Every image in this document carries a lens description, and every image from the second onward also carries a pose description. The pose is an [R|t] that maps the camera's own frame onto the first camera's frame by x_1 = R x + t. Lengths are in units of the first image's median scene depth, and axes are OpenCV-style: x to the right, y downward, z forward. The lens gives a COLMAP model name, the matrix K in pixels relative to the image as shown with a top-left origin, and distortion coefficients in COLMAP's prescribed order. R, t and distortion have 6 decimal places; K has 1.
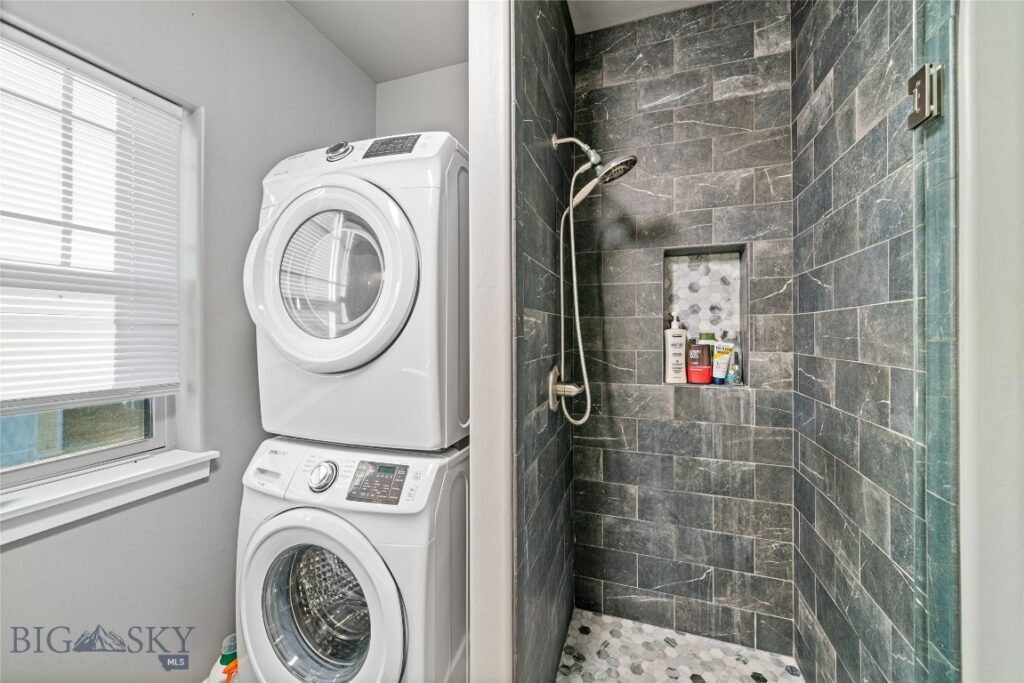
lens RADIAL K [[386.3, 0, 513.7], [0, 386.3, 336.6], [0, 0, 1]] dist [-0.000611, -0.000050]
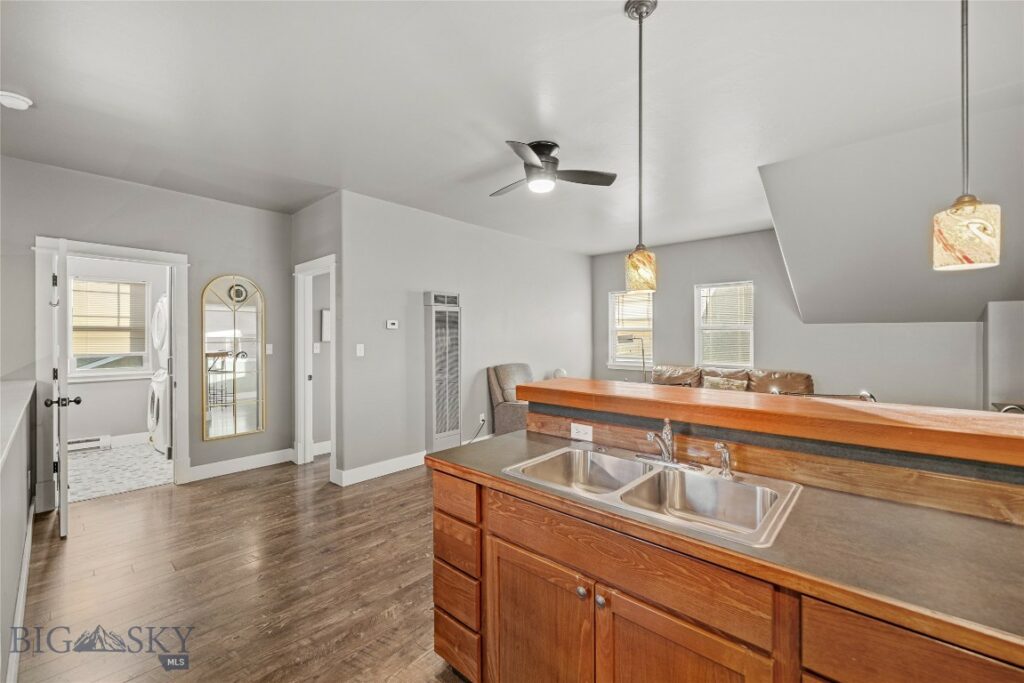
lens RADIAL K [[414.0, 0, 512.2], [0, 414.0, 341.0], [0, 0, 1]] dist [0.000544, -0.000031]
pose [[0.921943, -0.000231, -0.387326, 4.728410], [0.001860, 0.999991, 0.003831, -0.014242], [0.387321, -0.004252, 0.921935, -1.611443]]
